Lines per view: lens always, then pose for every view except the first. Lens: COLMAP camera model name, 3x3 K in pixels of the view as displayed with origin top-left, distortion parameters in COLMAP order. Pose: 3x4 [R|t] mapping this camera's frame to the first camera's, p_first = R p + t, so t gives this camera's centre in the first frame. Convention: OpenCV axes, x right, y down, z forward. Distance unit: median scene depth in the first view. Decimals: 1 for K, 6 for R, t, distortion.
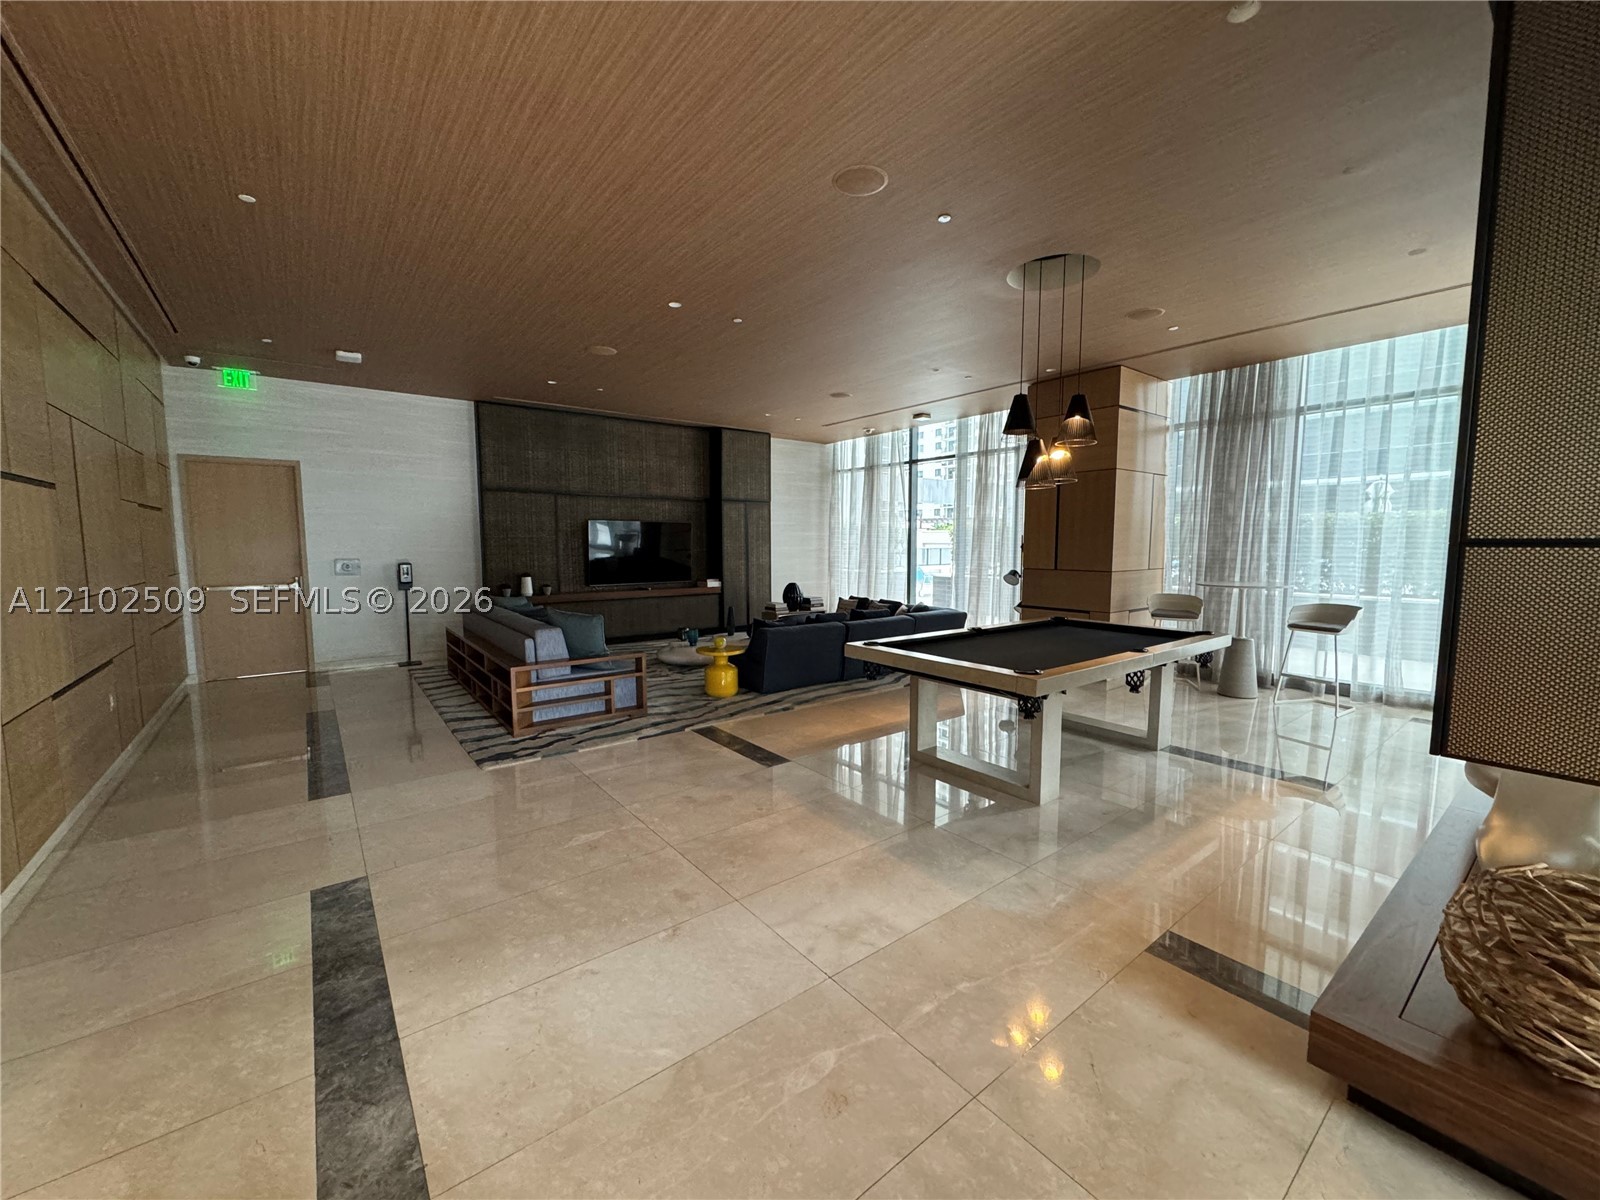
lens RADIAL K [[636.1, 0, 803.3], [0, 636.1, 601.5], [0, 0, 1]] dist [-0.002952, 0.001312]
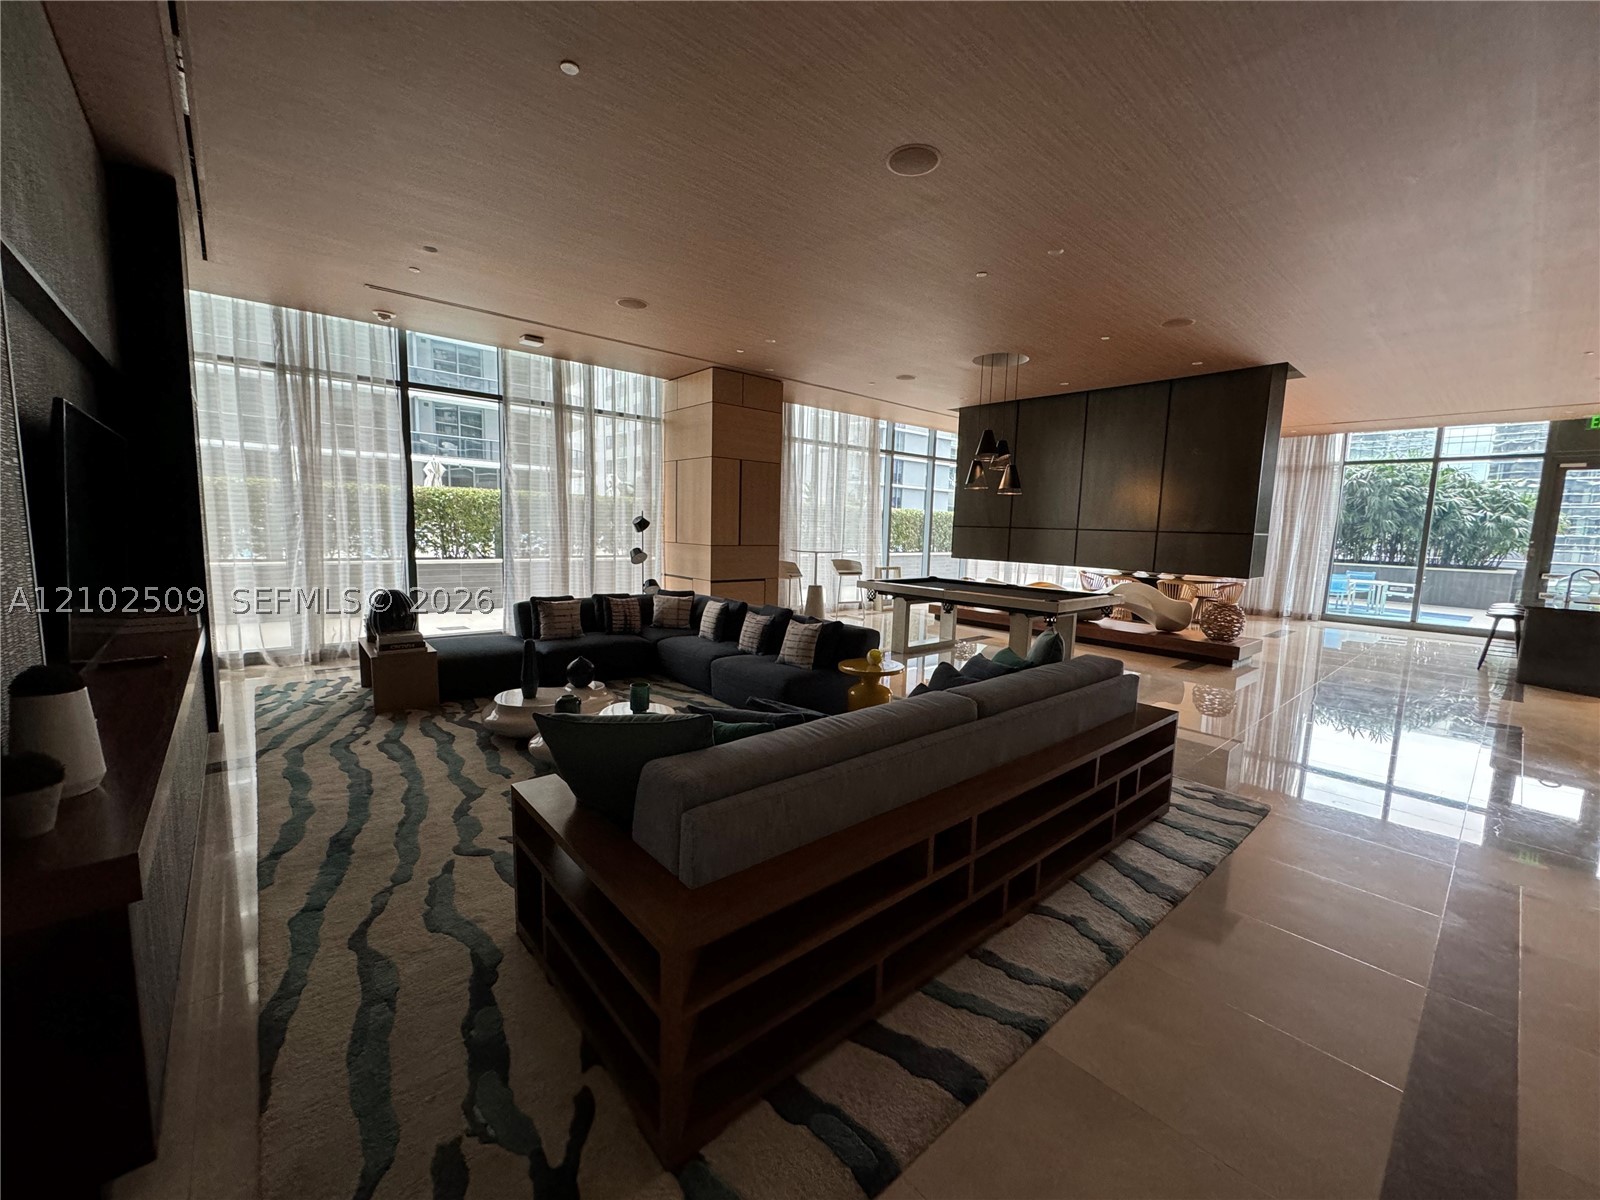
lens RADIAL K [[636.1, 0, 803.5], [0, 636.1, 600.1], [0, 0, 1]] dist [-0.002952, 0.001312]
pose [[-0.064534, -0.122259, 0.990398, -0.820852], [0.065399, 0.989815, 0.126448, -0.099445], [-0.995770, 0.072931, -0.055881, 1.066367]]
